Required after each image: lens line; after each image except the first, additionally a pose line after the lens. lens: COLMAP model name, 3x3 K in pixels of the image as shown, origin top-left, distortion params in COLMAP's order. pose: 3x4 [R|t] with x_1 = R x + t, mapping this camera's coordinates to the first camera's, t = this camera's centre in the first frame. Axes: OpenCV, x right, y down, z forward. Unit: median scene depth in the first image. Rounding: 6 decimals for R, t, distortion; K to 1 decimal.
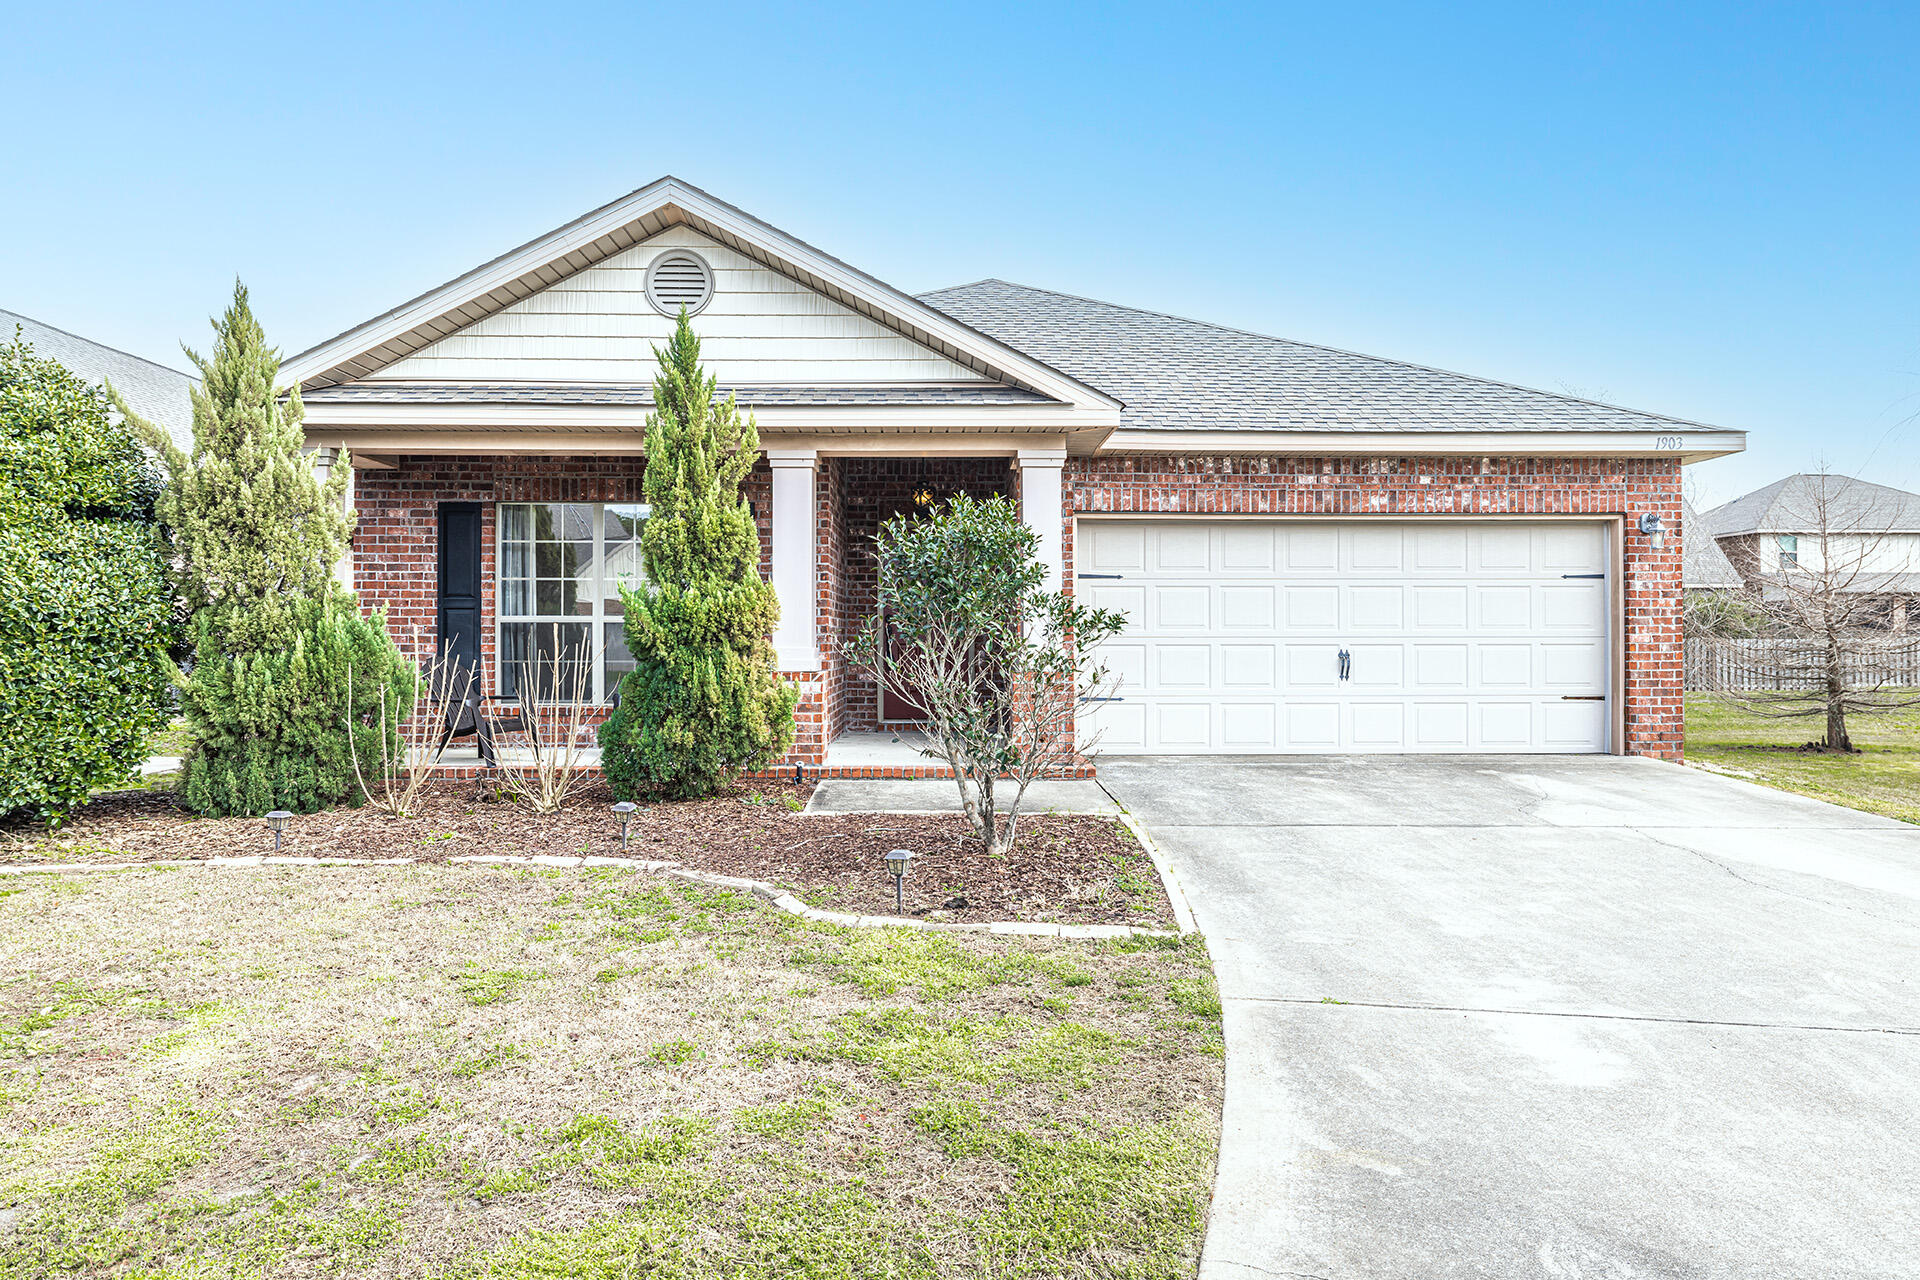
lens RADIAL K [[1477.3, 0, 880.9], [0, 1477.3, 711.3], [0, 0, 1]] dist [-0.003797, 0.003851]
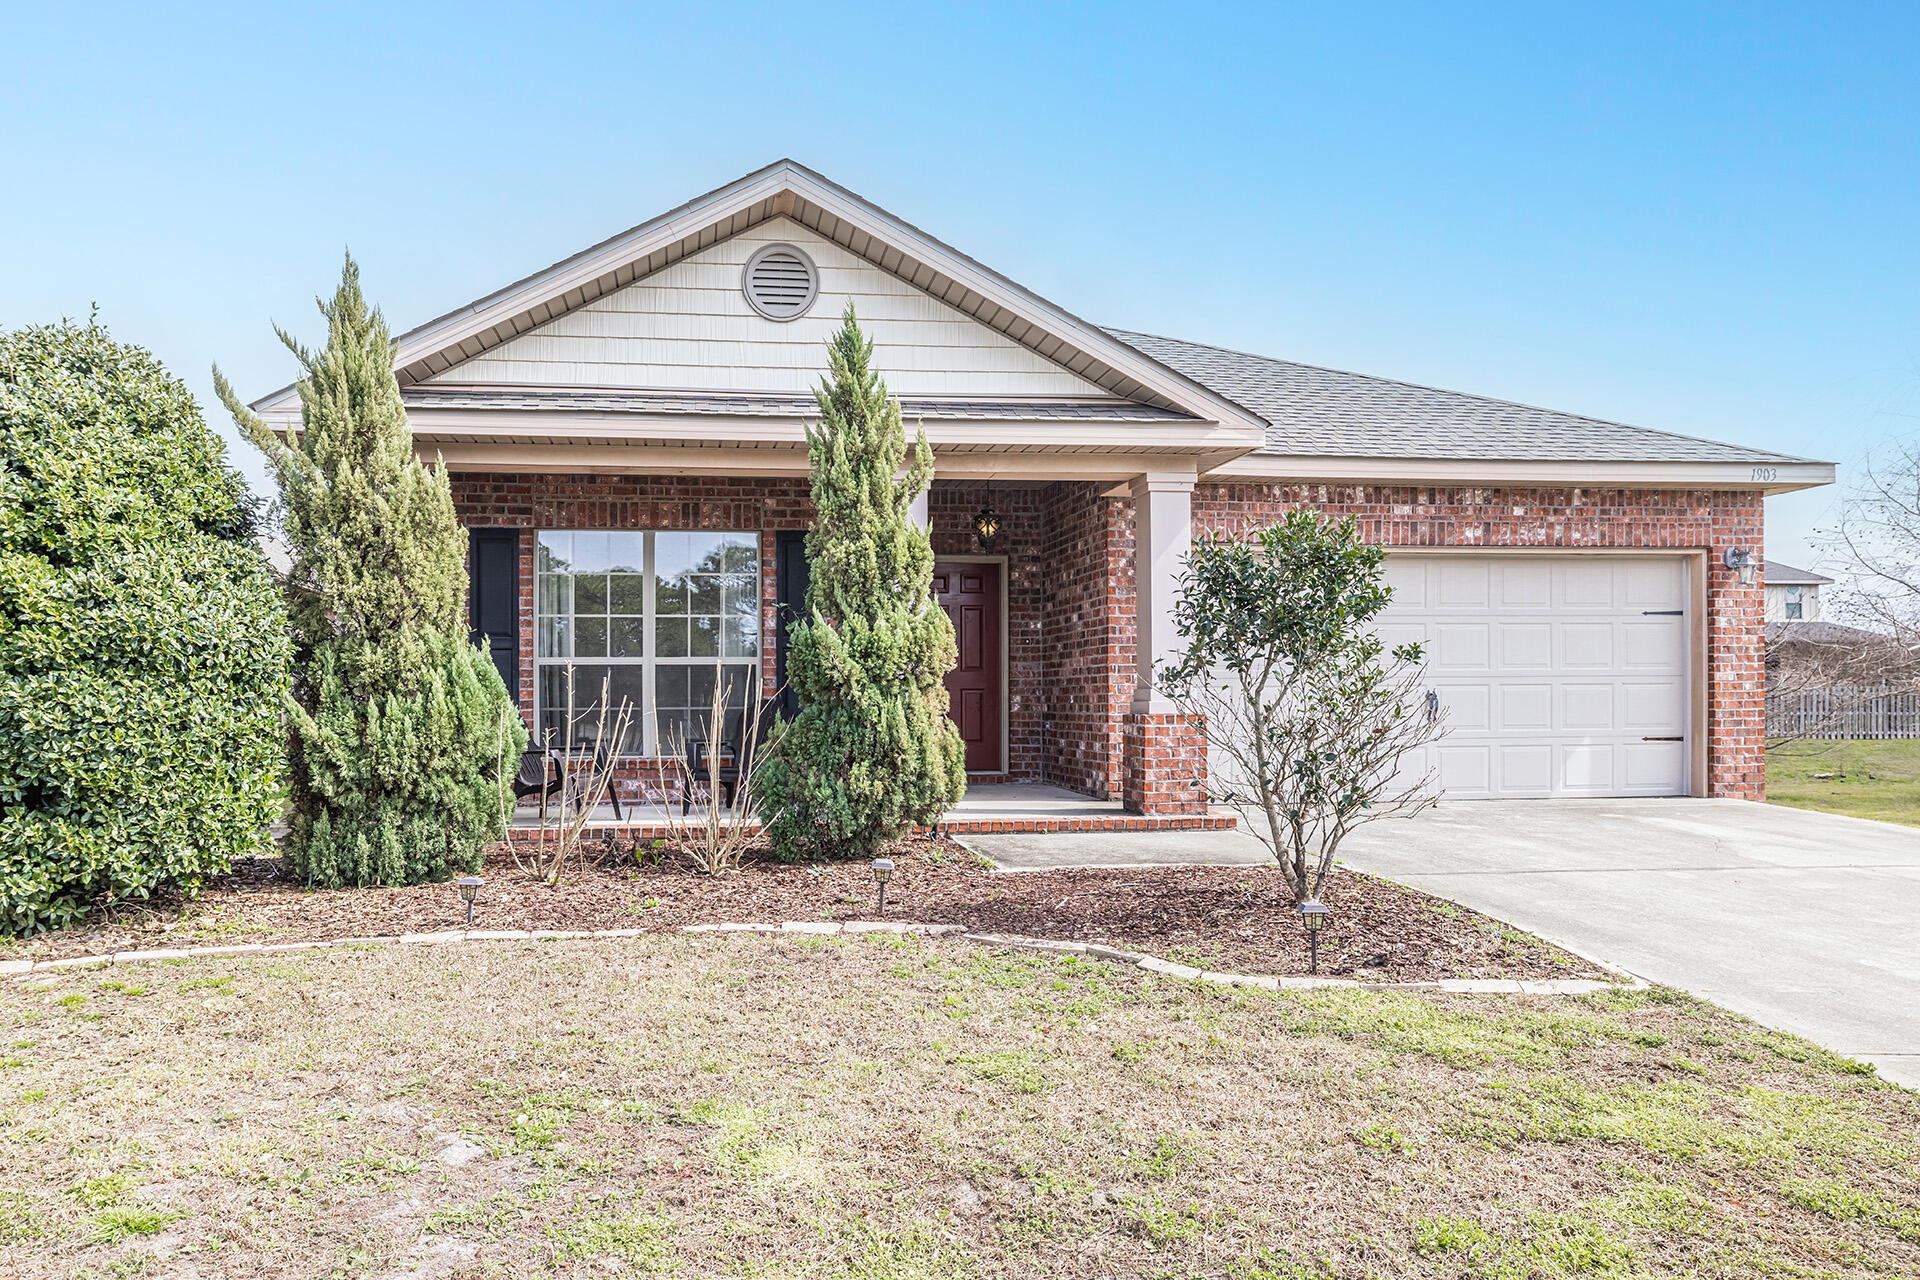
lens RADIAL K [[1547.6, 0, 741.6], [0, 1547.6, 781.7], [0, 0, 1]] dist [-0.000259, -0.002760]
pose [[0.992877, -0.013164, 0.118418, -0.275189], [0.012662, 0.999907, 0.004988, 0.007409], [-0.118473, -0.003453, 0.992951, 0.072745]]
